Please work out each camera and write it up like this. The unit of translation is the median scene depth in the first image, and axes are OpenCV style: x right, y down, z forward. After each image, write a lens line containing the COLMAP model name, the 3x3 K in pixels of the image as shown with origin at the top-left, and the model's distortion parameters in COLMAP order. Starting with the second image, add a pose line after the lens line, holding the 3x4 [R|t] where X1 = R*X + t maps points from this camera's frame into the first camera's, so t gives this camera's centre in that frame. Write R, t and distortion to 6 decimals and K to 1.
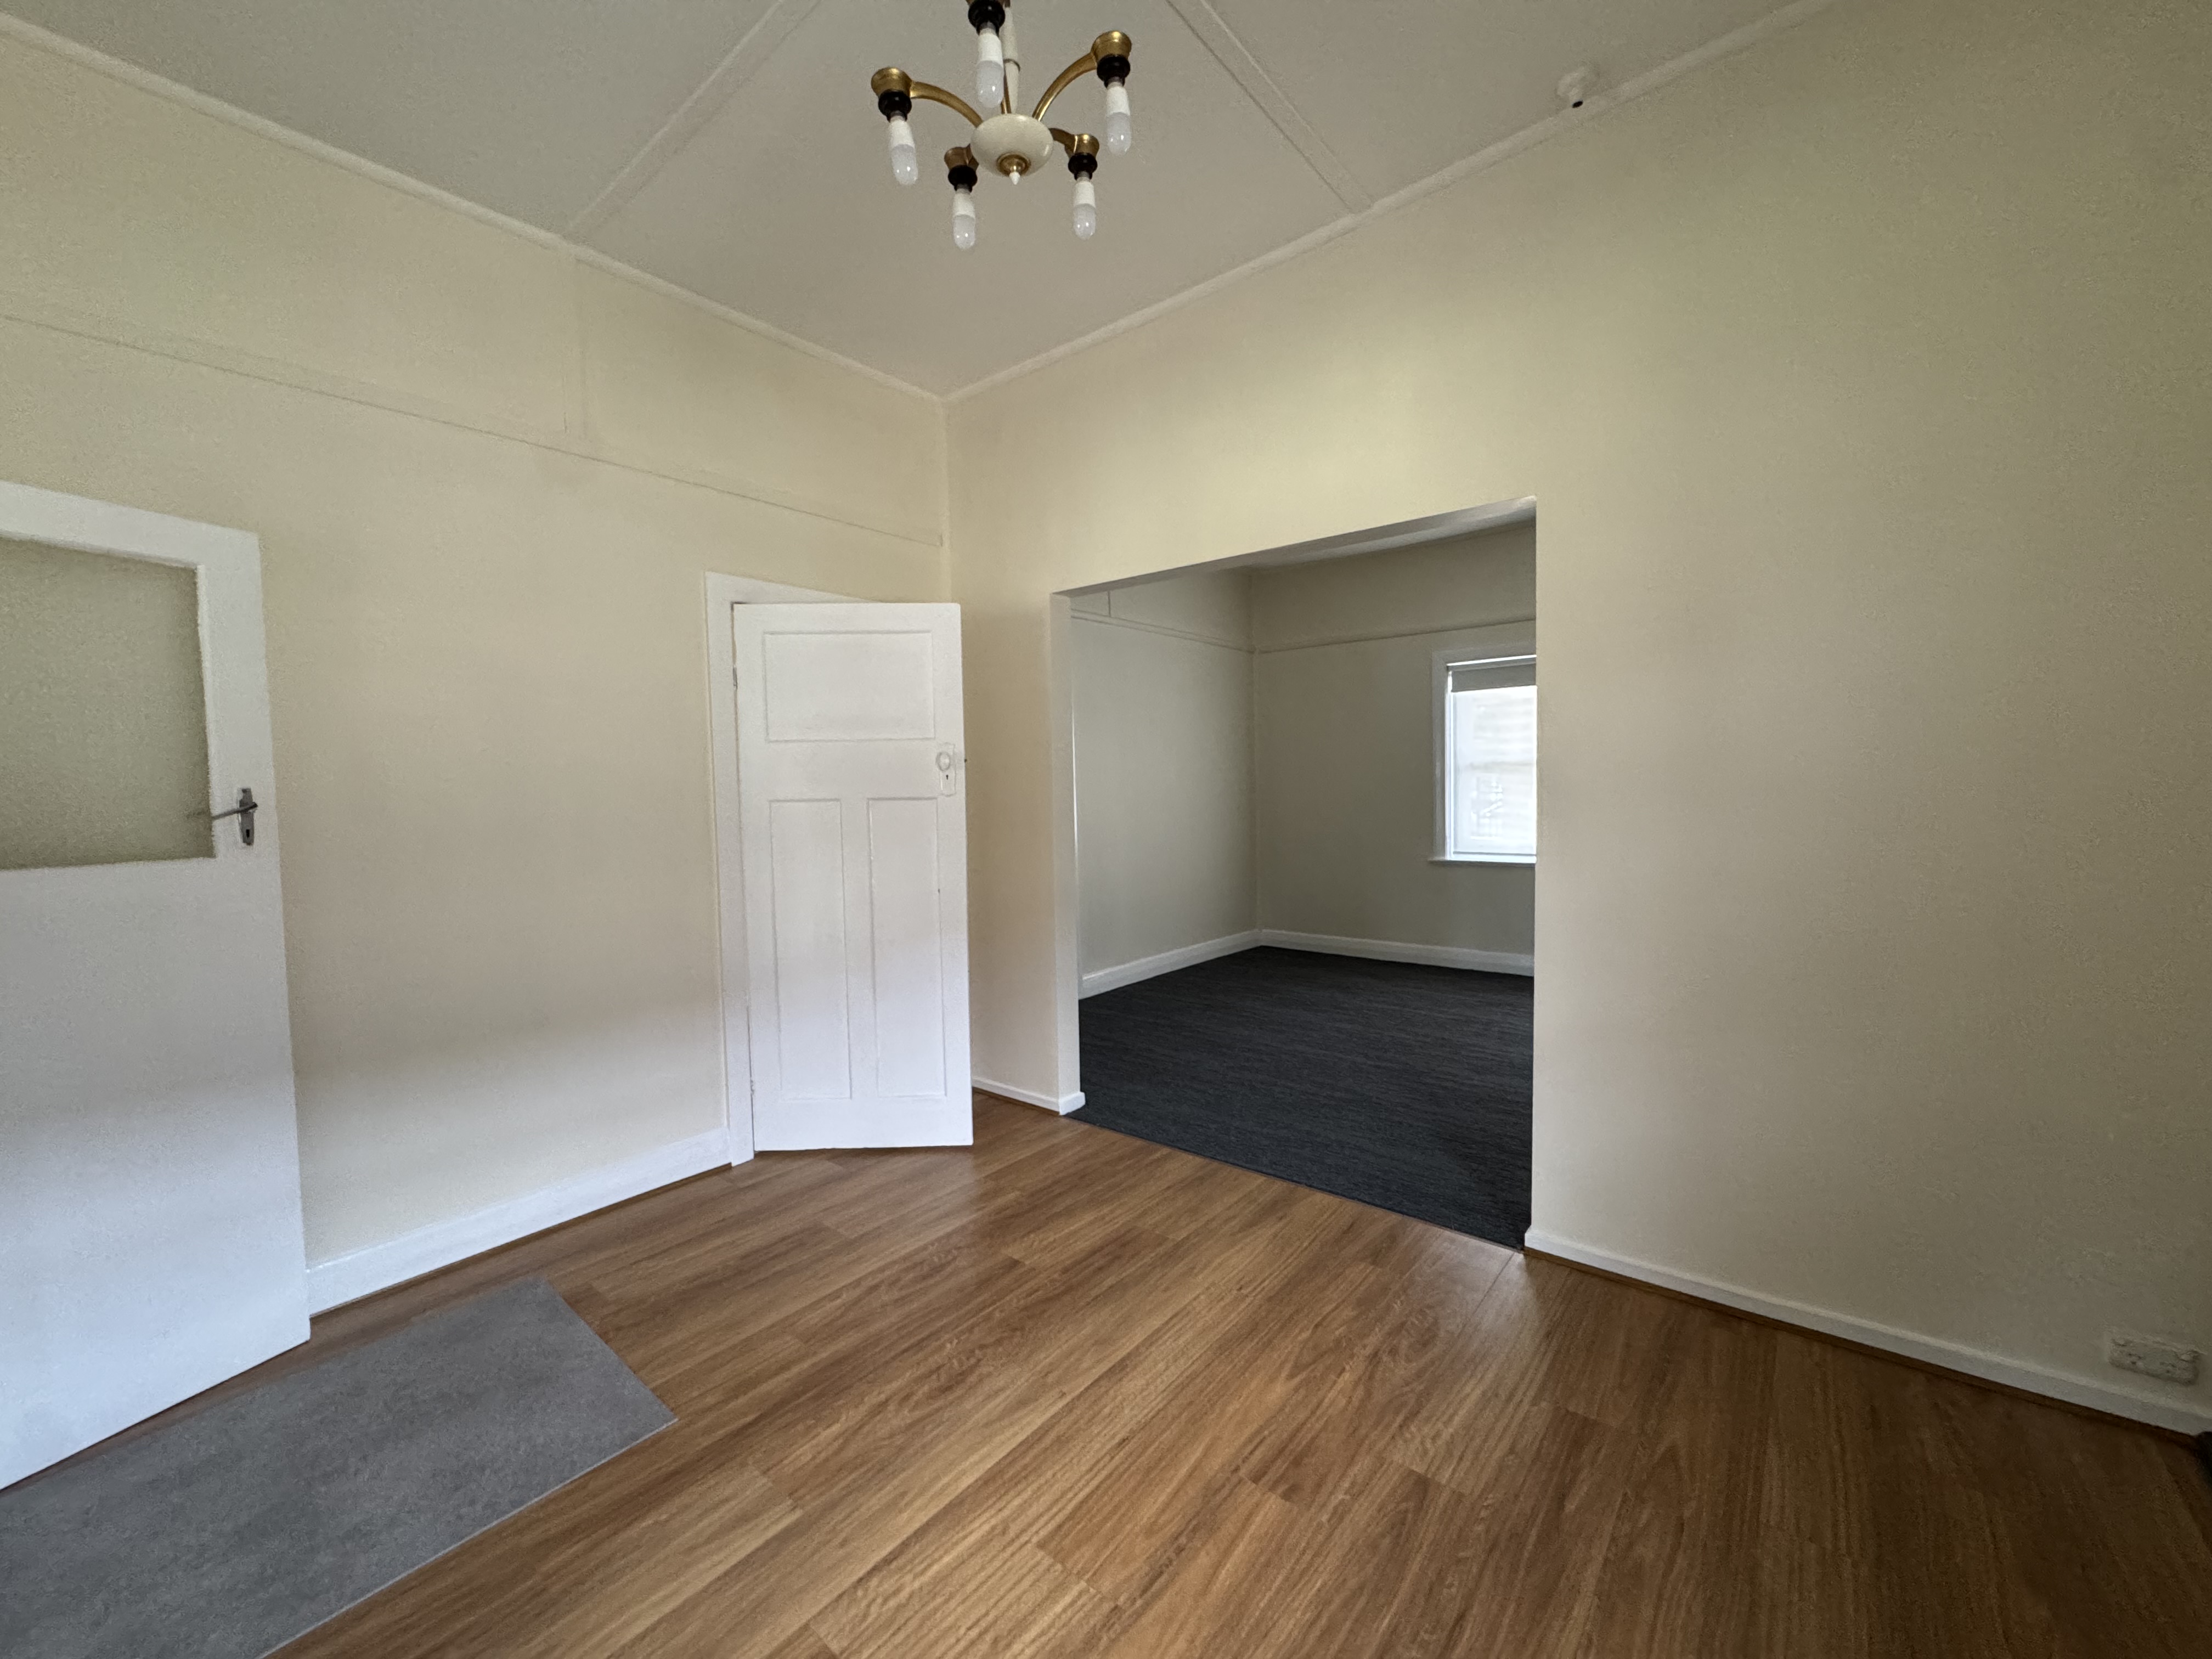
lens RADIAL K [[884.5, 0, 1109.1], [0, 884.5, 829.8], [0, 0, 1]] dist [0.000948, 0.000314]
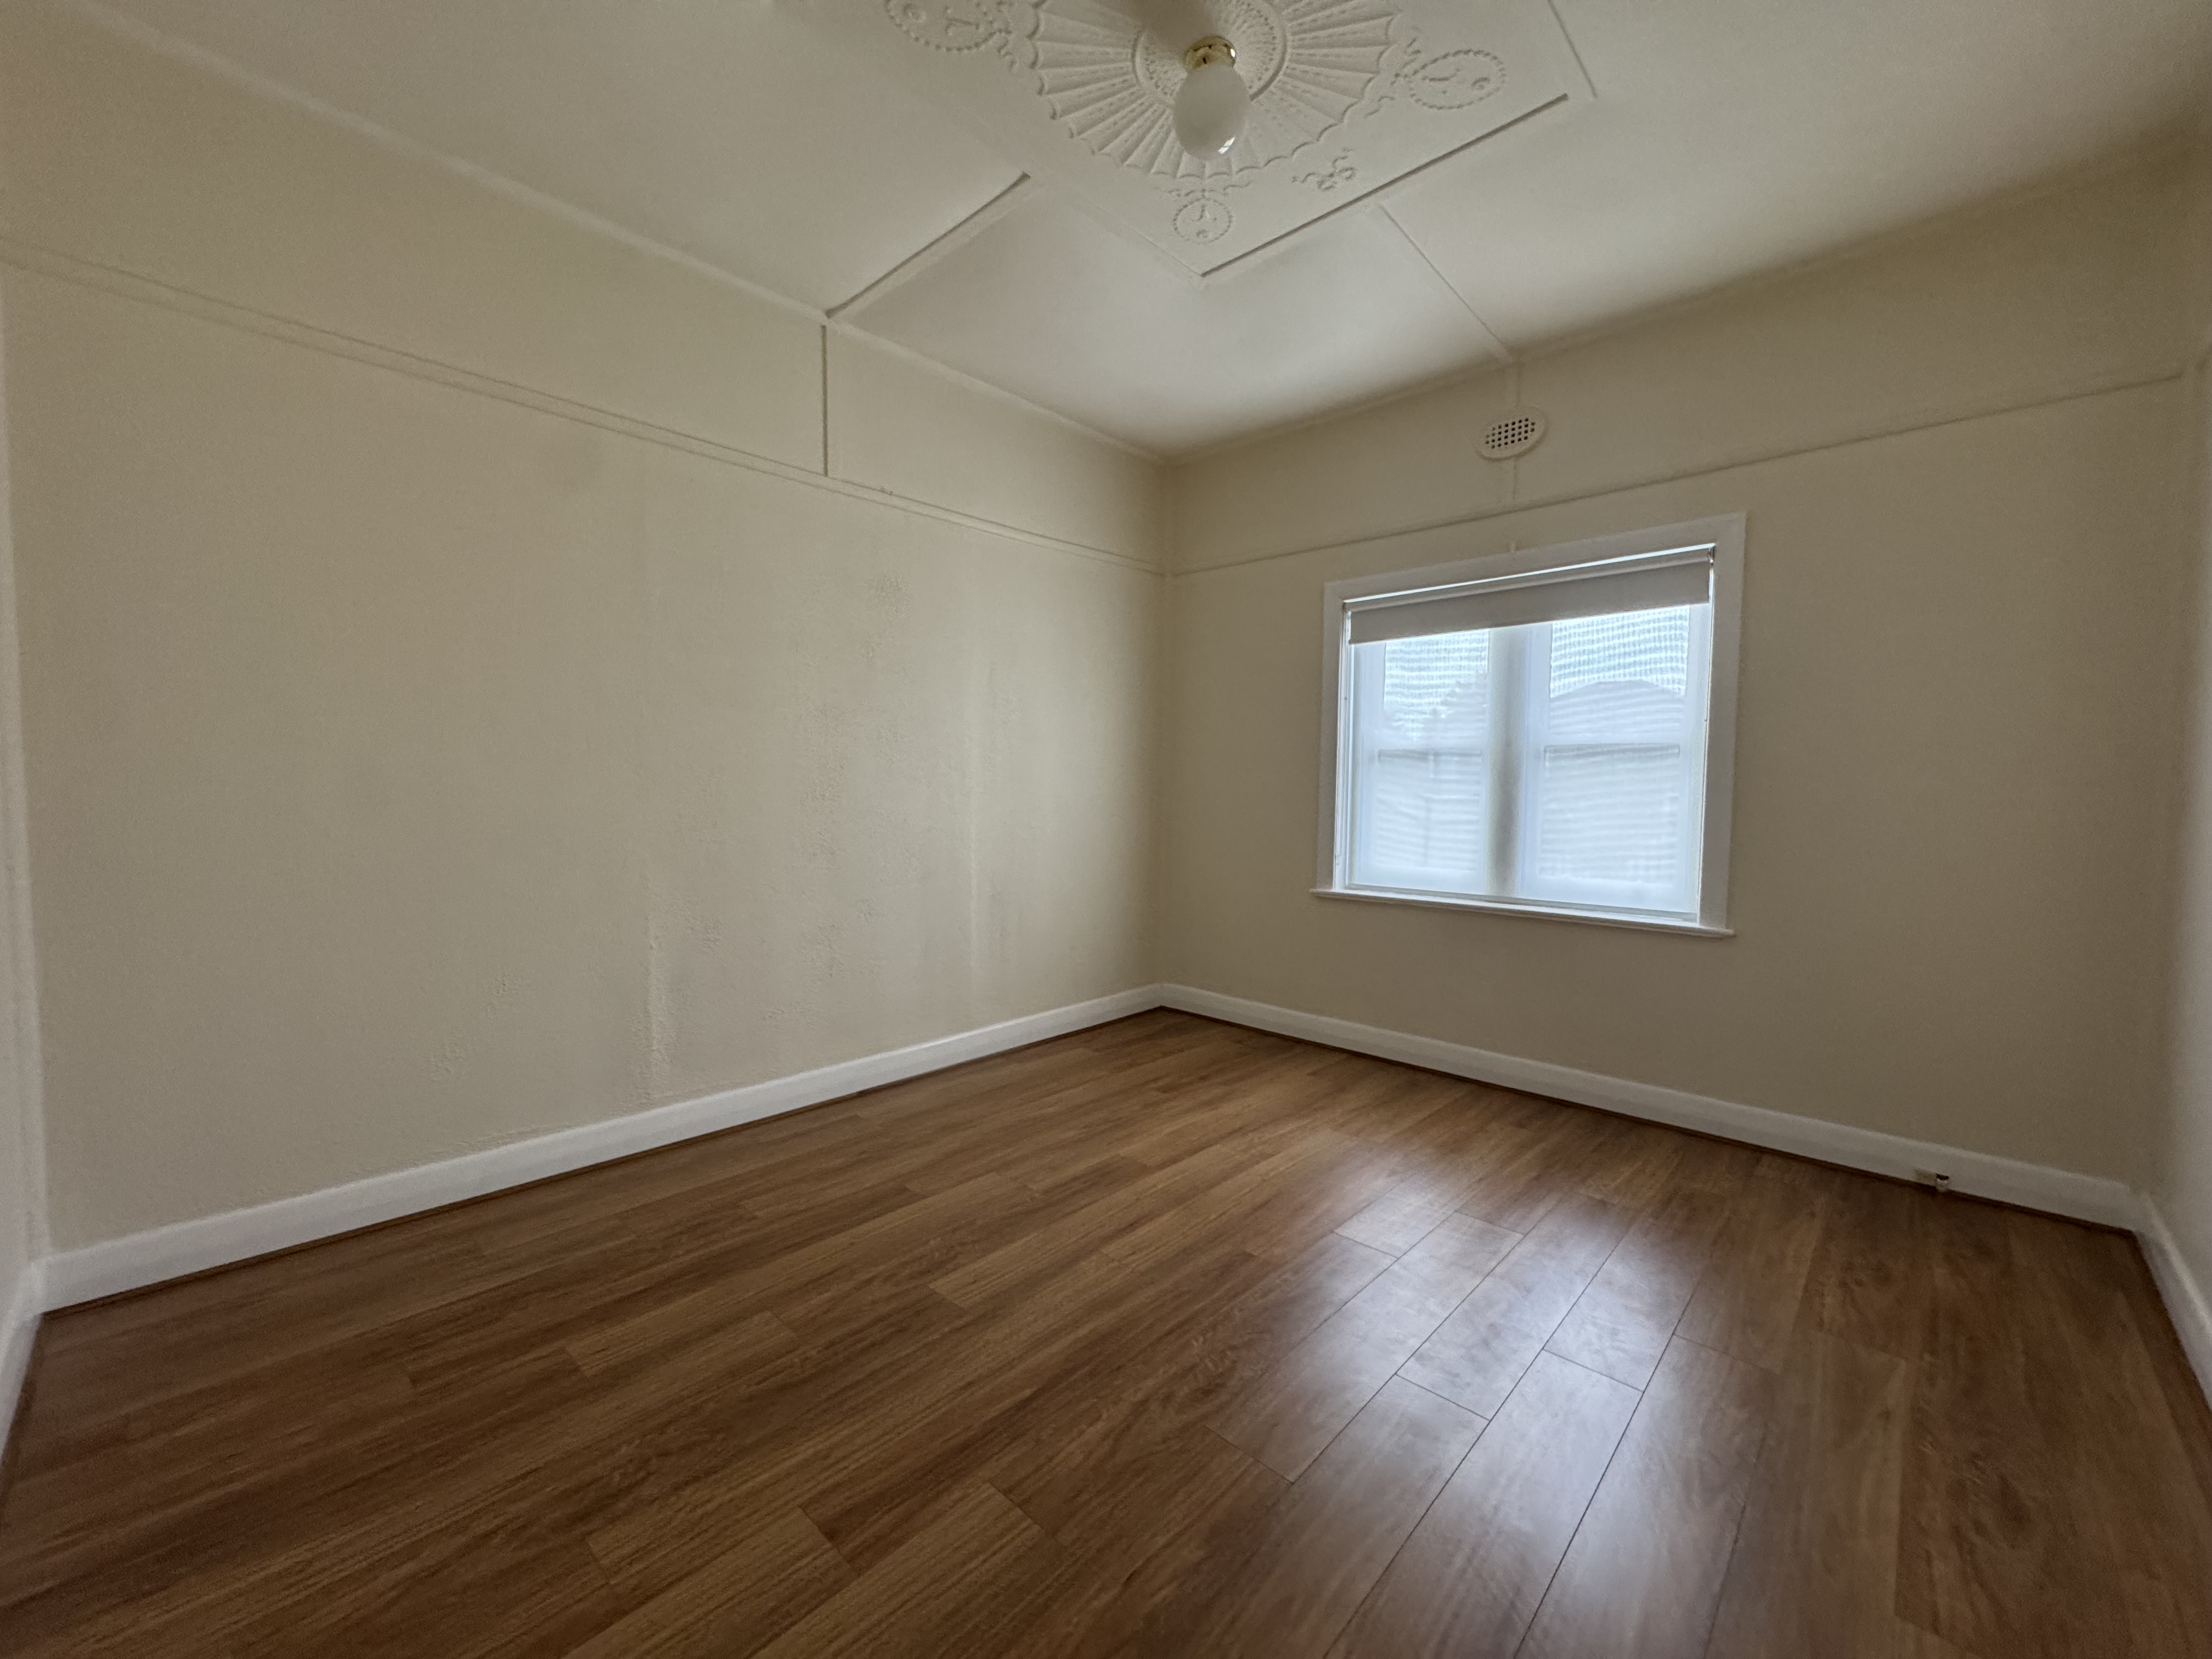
lens RADIAL K [[884.5, 0, 1105.0], [0, 884.5, 839.2], [0, 0, 1]] dist [0.000948, 0.000314]
pose [[0.997475, 0.030054, -0.064344, 0.250009], [-0.028609, 0.999320, 0.023257, -0.018035], [0.064999, -0.021357, 0.997657, 0.318455]]
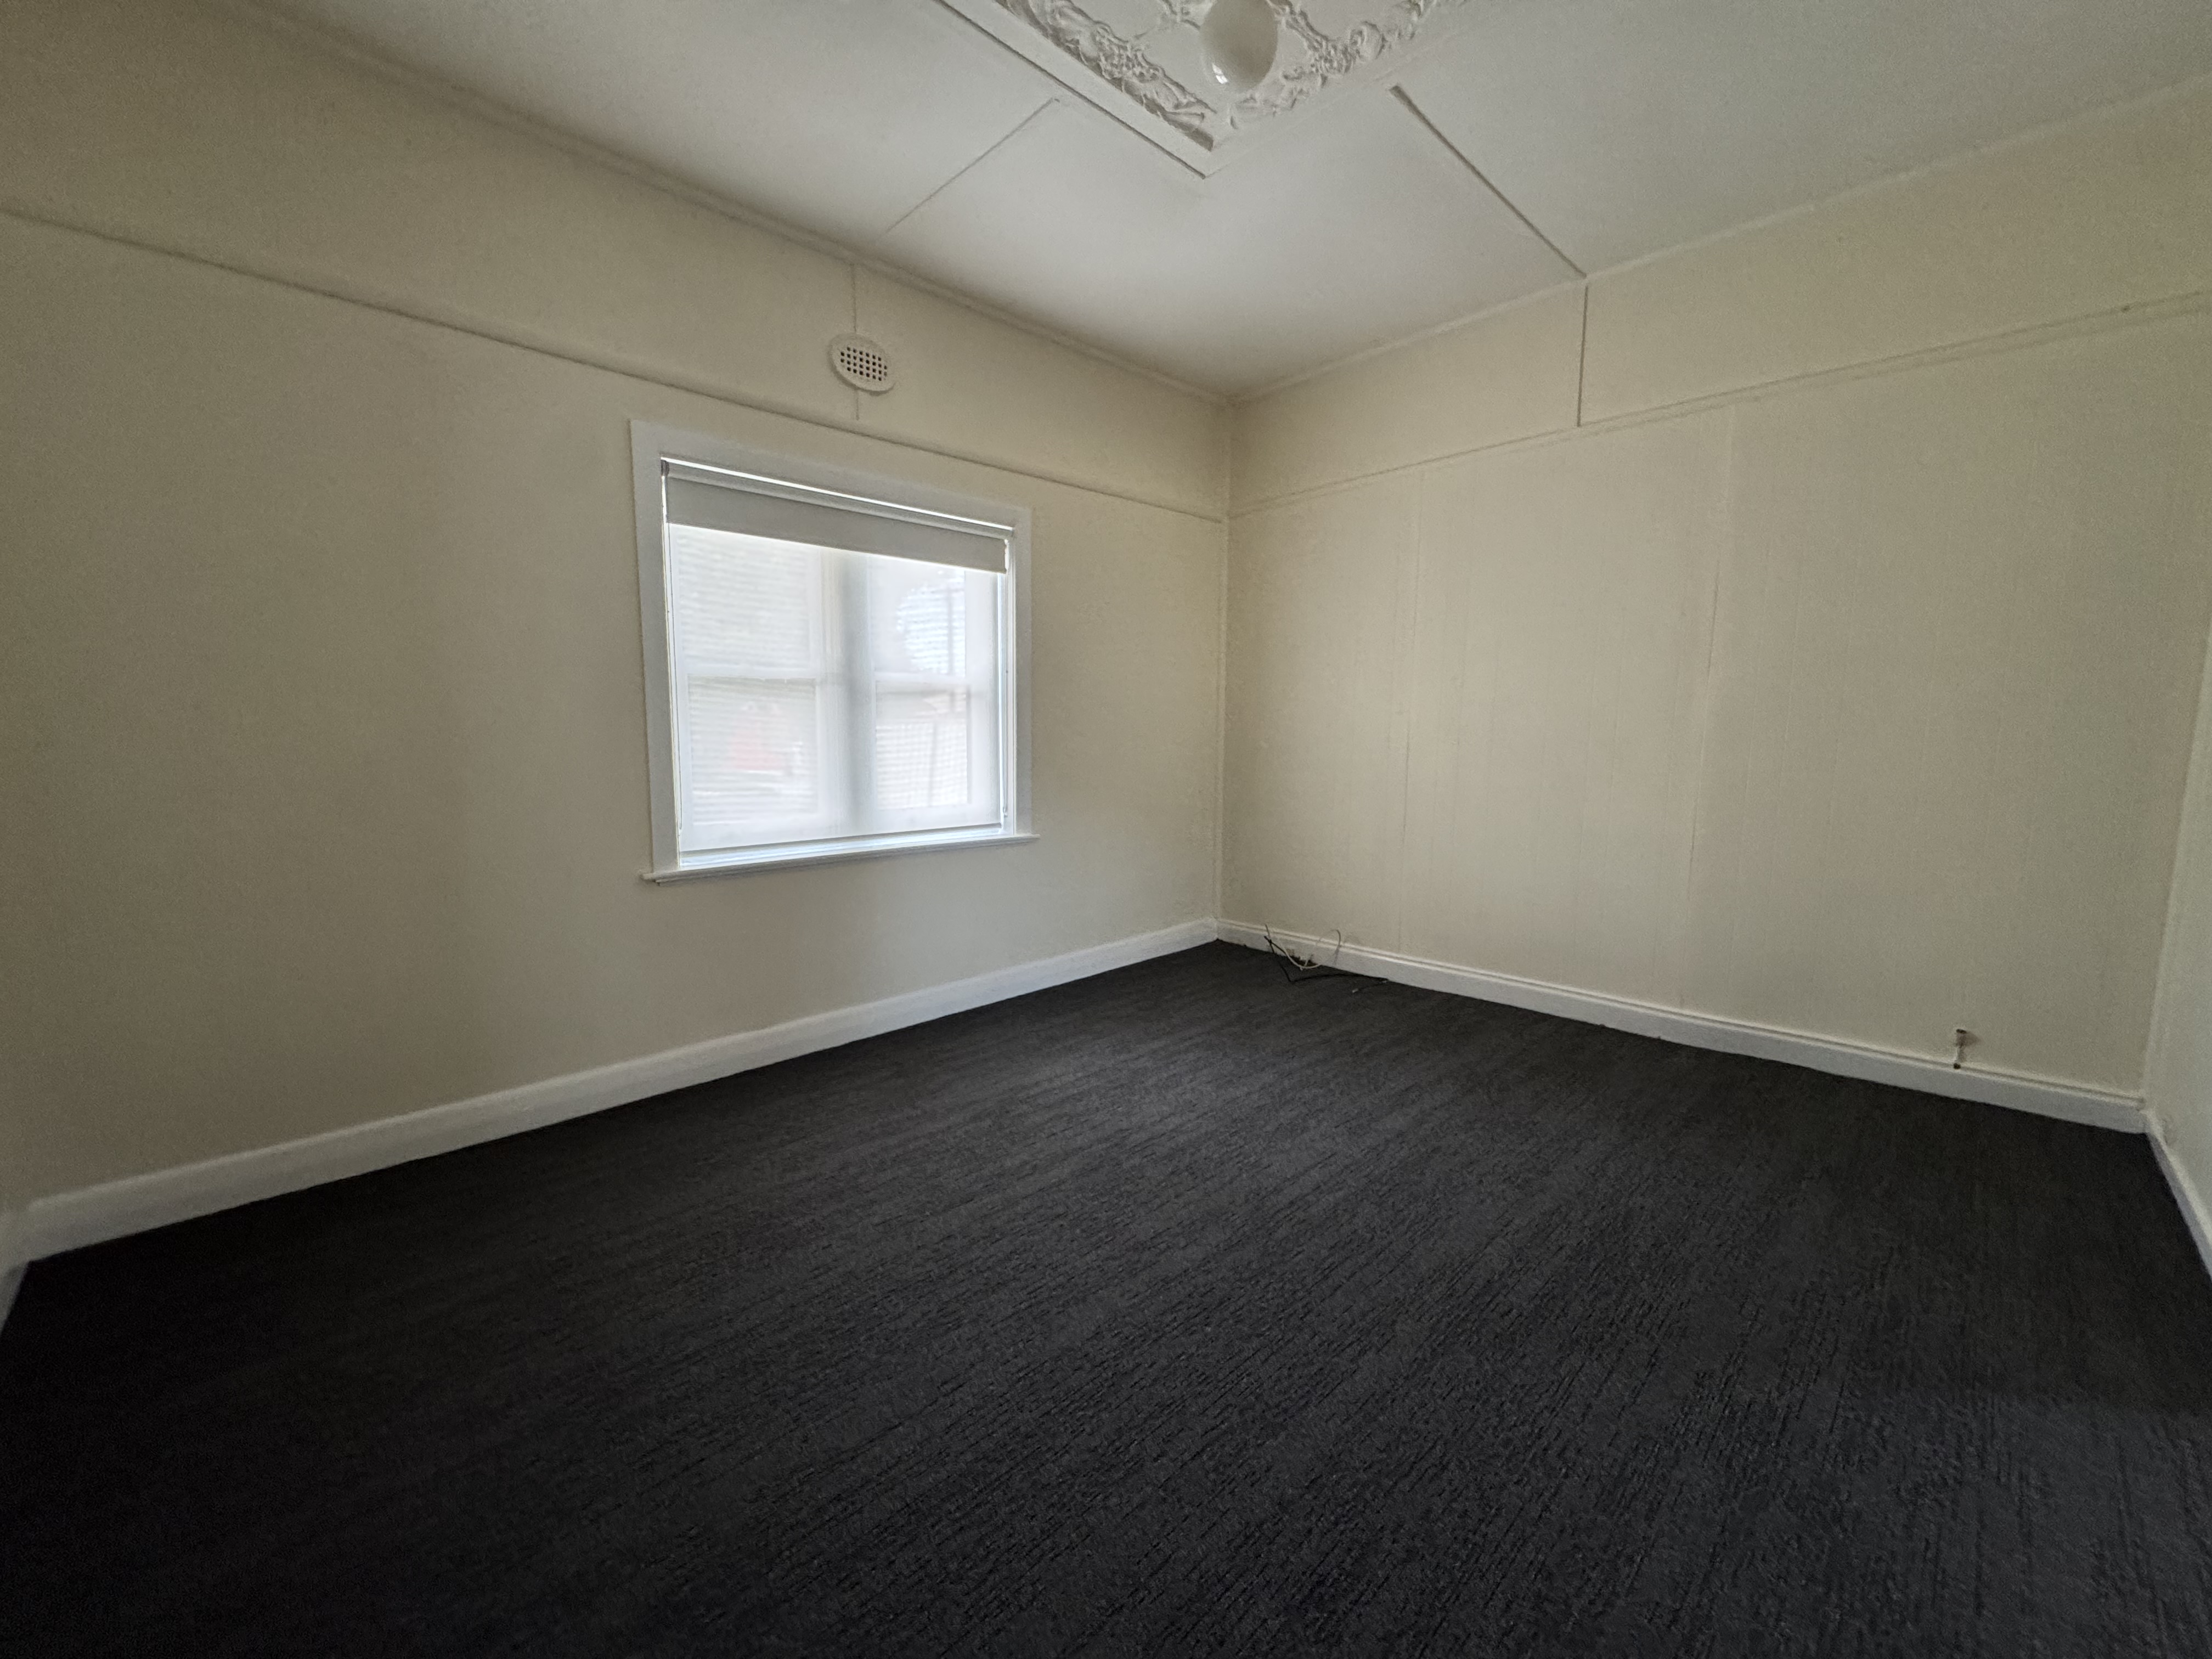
lens RADIAL K [[884.5, 0, 1096.8], [0, 884.5, 838.8], [0, 0, 1]] dist [0.000948, 0.000314]
pose [[0.111272, -0.093948, 0.989339, -0.080817], [0.042993, 0.995045, 0.089654, -0.018584], [-0.992860, 0.032559, 0.114760, 0.731405]]
